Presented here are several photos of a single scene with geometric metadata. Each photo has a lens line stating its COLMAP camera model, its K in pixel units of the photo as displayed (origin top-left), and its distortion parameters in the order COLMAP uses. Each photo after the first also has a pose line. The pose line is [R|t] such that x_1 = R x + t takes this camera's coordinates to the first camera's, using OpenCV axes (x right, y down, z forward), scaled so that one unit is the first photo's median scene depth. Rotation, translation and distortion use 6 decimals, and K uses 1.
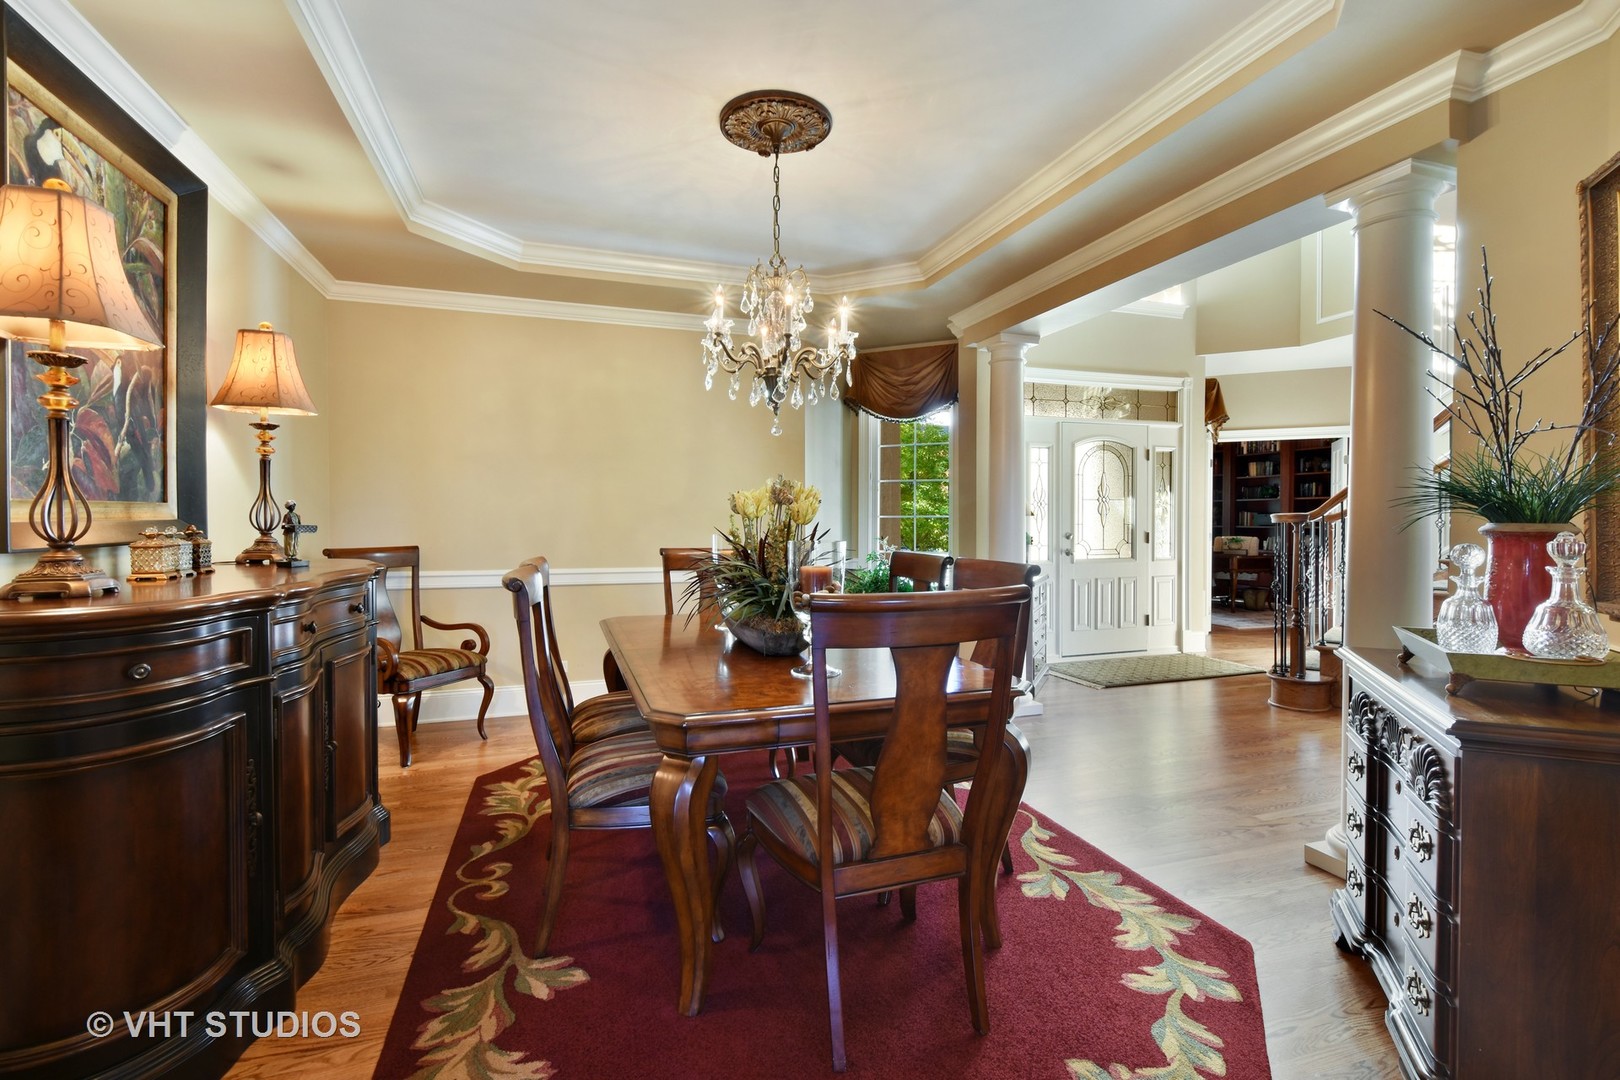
lens RADIAL K [[731.2, 0, 809.3], [0, 731.2, 535.0], [0, 0, 1]] dist [-0.012304, -0.000690]
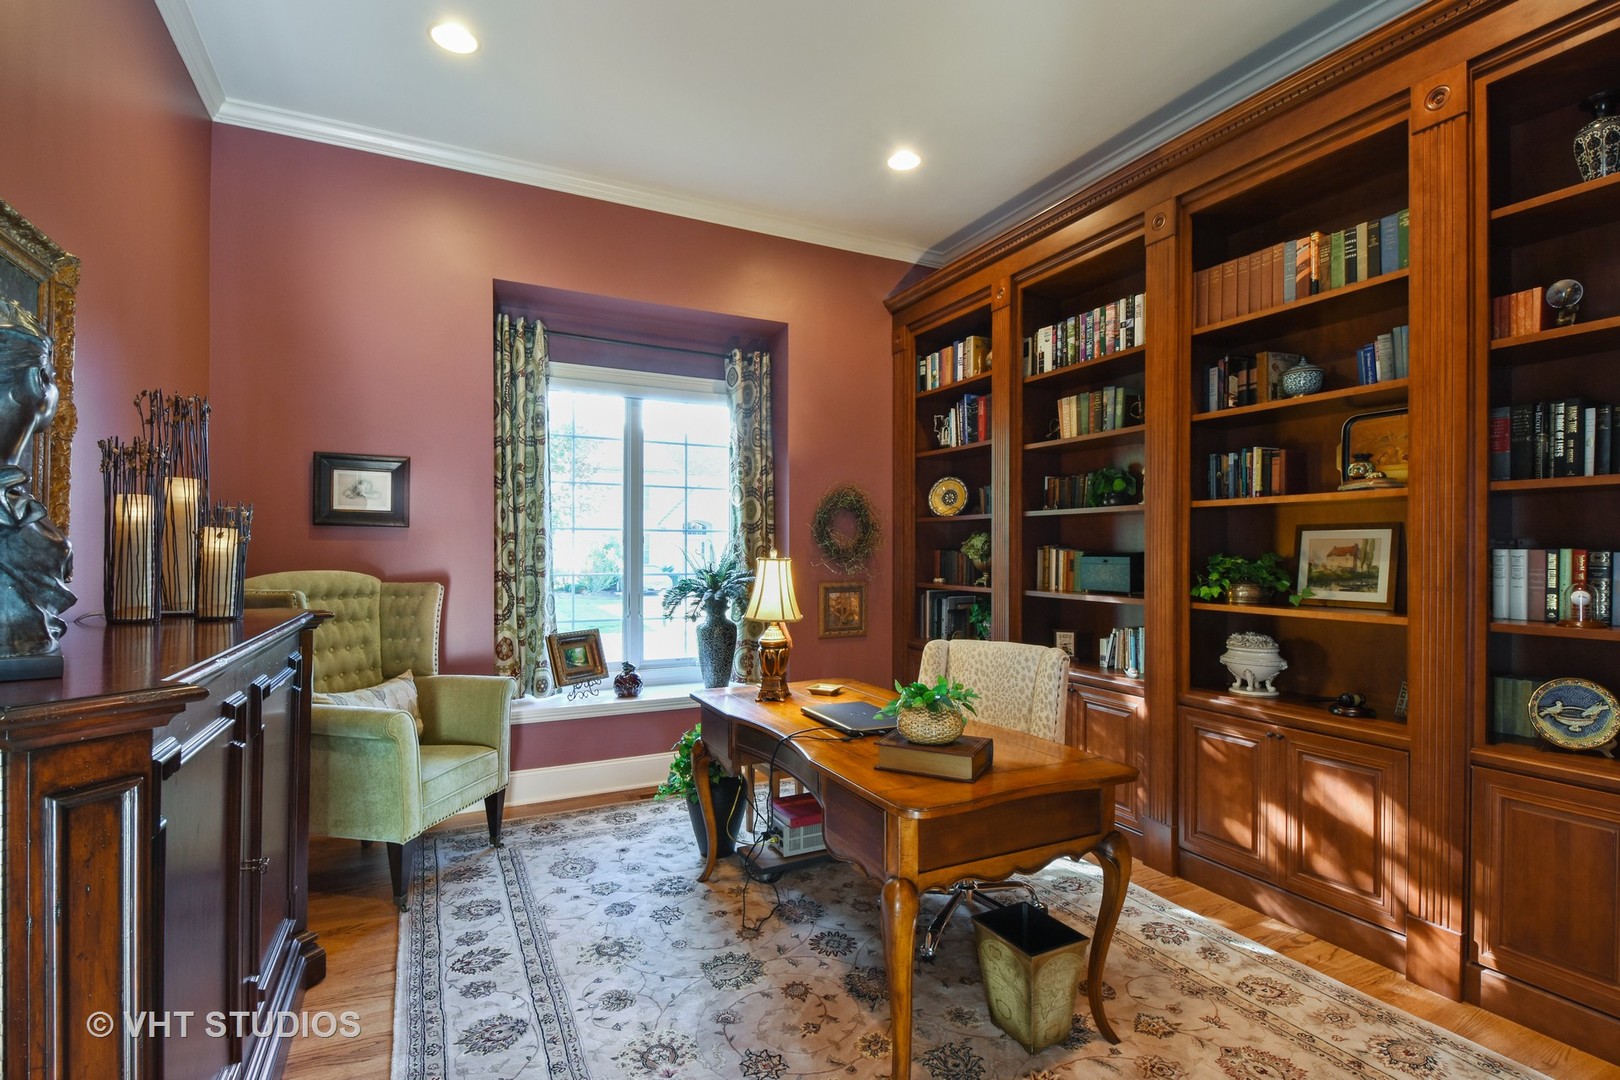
lens RADIAL K [[740.5, 0, 815.1], [0, 740.5, 549.4], [0, 0, 1]] dist [-0.001378, -0.000515]
pose [[0.990130, 0.005328, 0.140051, 0.520998], [-0.000680, 0.999448, -0.033212, -0.023790], [-0.140151, 0.032789, 0.989587, 0.796986]]
